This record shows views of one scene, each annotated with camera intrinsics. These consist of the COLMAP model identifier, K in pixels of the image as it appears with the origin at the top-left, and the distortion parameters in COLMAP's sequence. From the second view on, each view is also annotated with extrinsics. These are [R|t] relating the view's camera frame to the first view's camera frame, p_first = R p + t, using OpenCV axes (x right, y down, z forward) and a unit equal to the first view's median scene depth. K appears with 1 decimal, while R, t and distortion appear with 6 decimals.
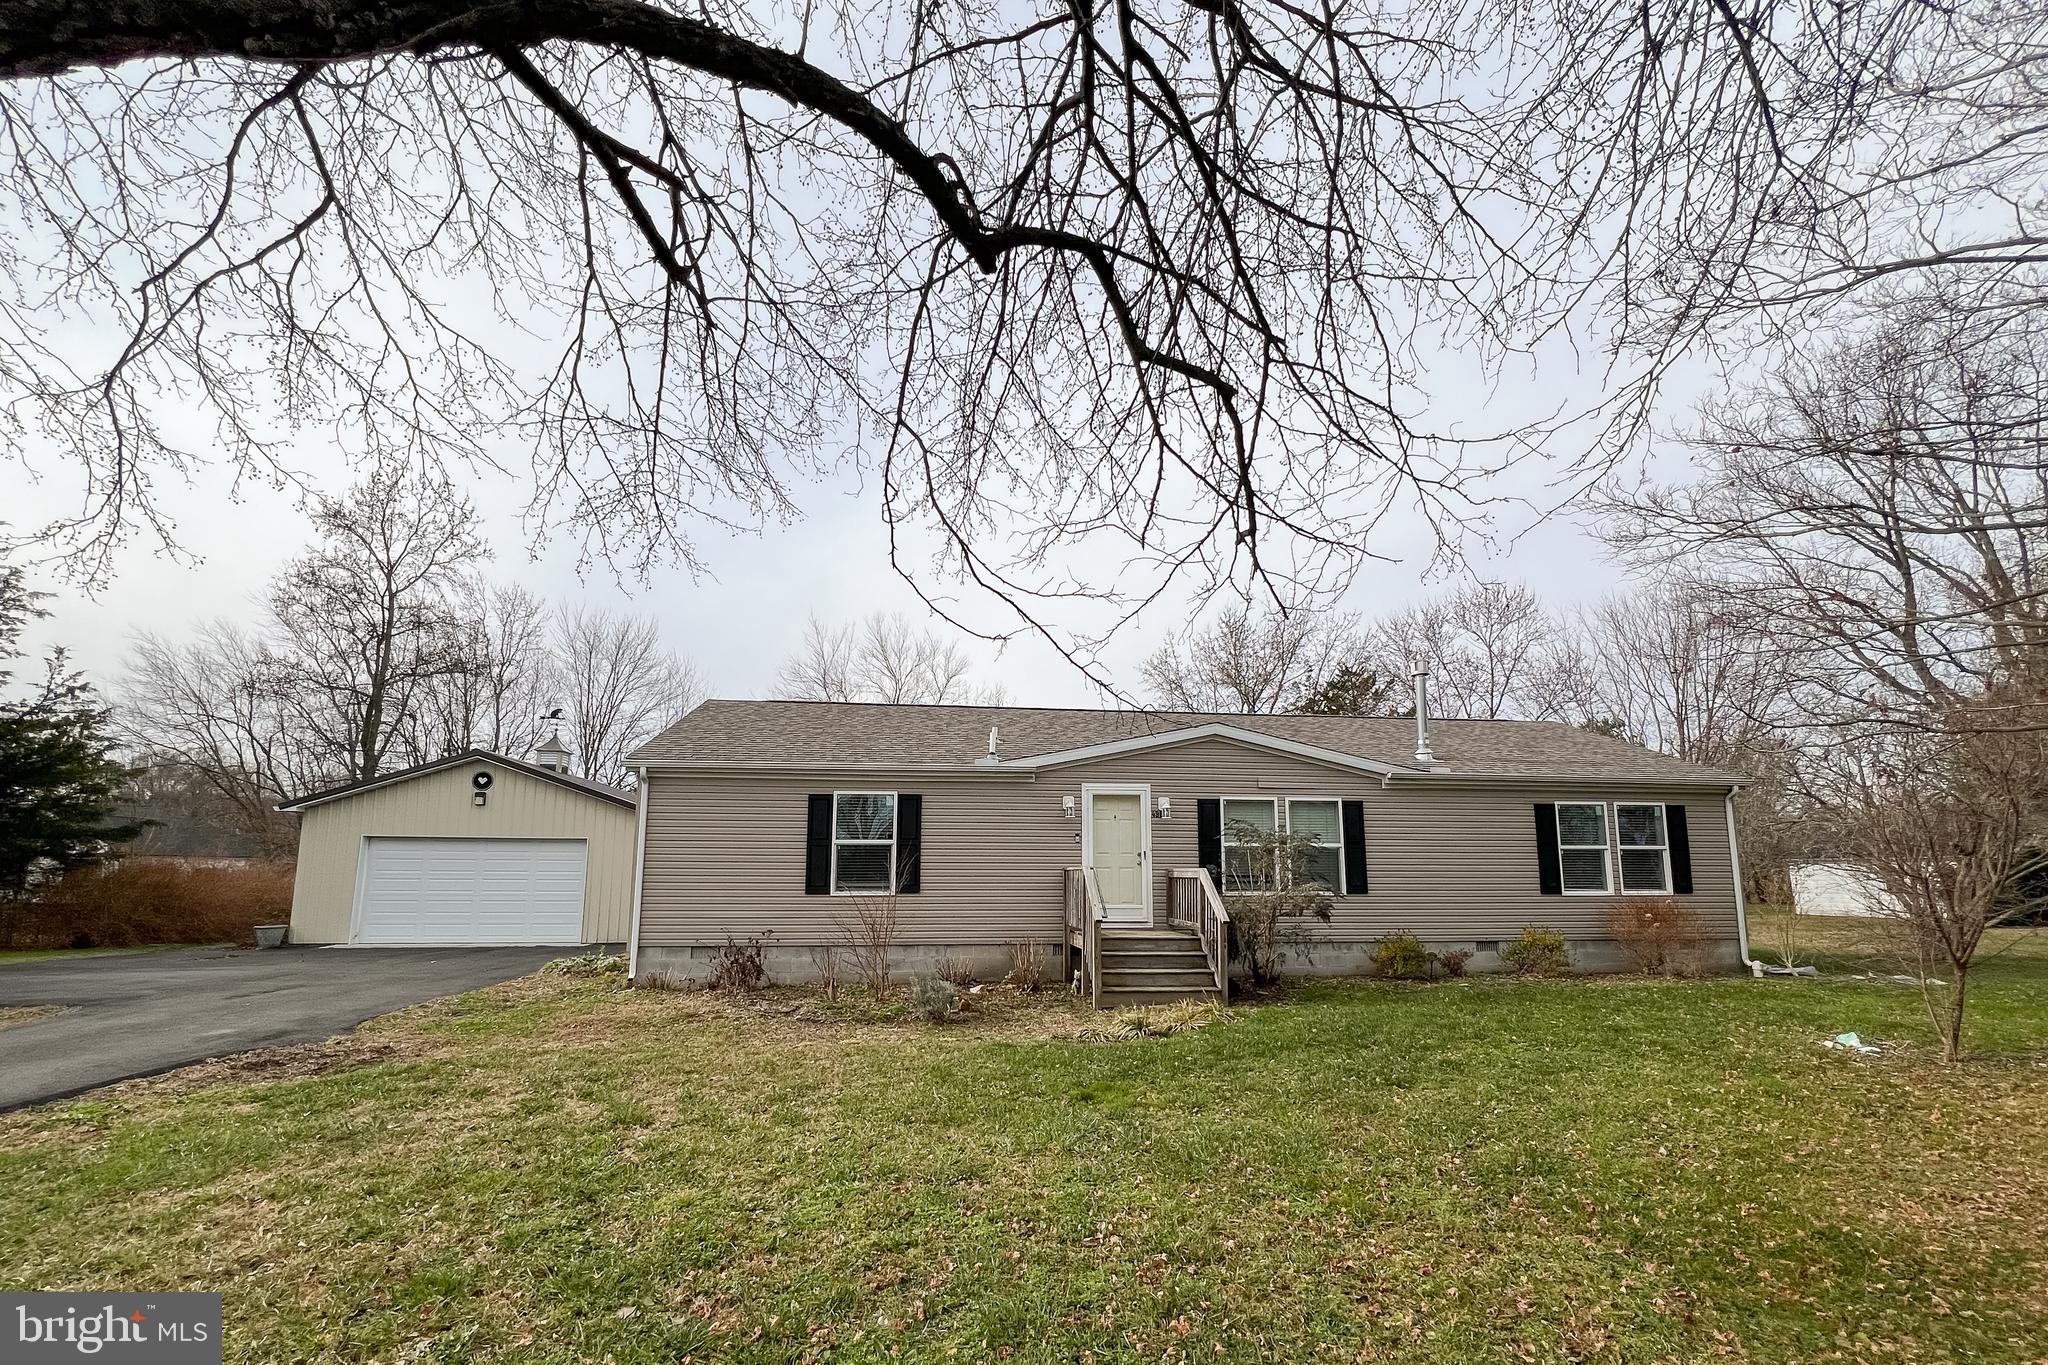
lens RADIAL K [[827.2, 0, 1021.4], [0, 827.2, 765.1], [0, 0, 1]] dist [0.002530, -0.000784]
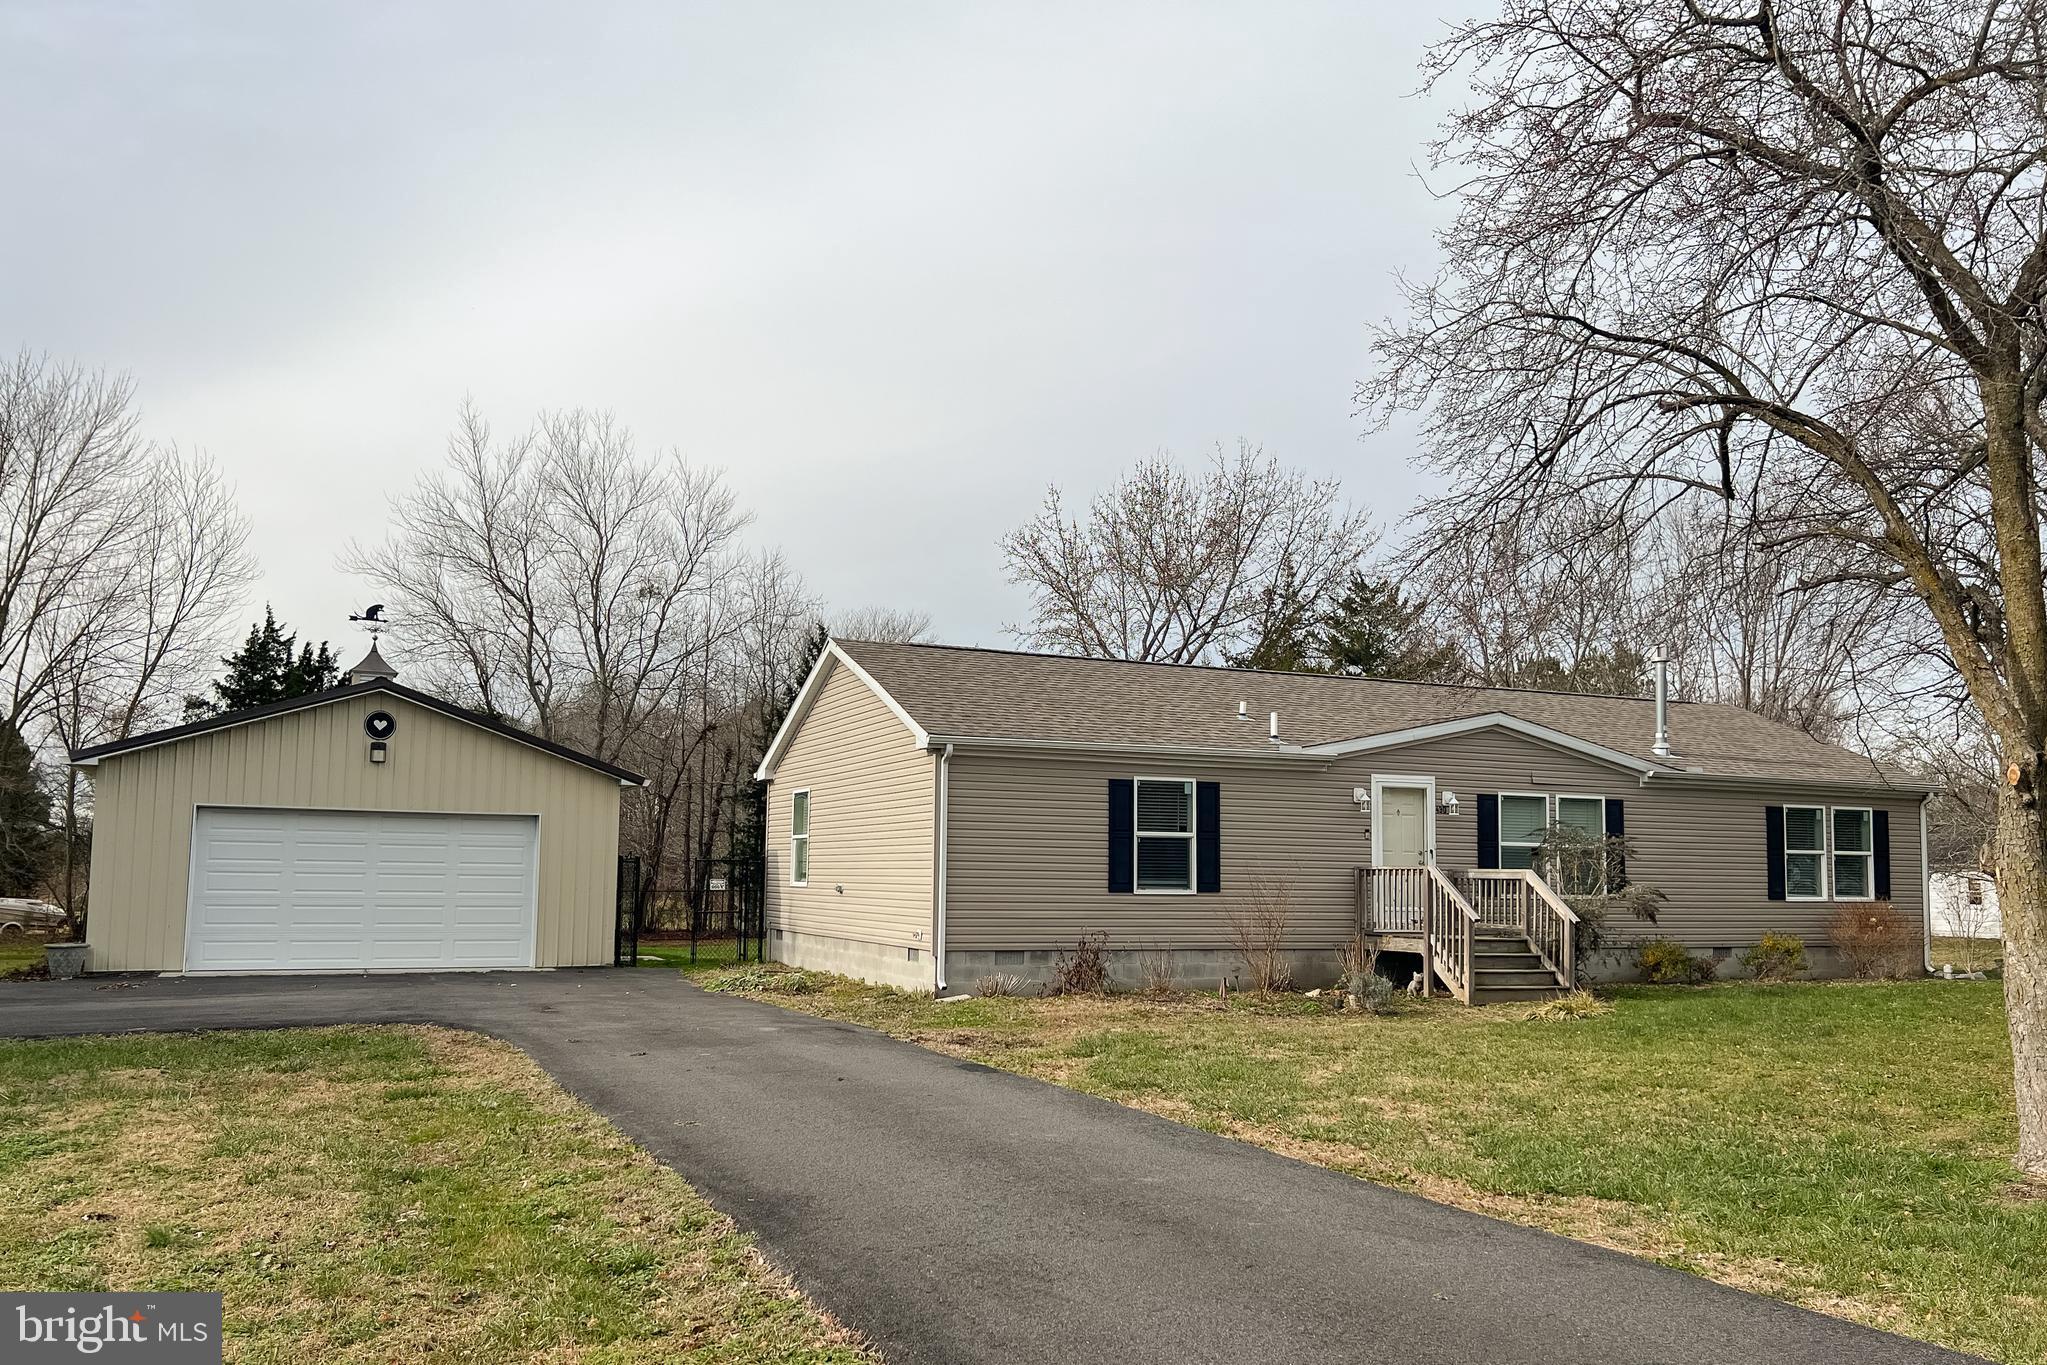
lens RADIAL K [[1551.2, 0, 1018.4], [0, 1551.2, 789.1], [0, 0, 1]] dist [0.053837, -0.029813]
pose [[0.954930, 0.026020, 0.295690, -0.754943], [-0.047881, 0.996608, 0.066933, -0.053875], [-0.292945, -0.078074, 0.952936, -0.483336]]
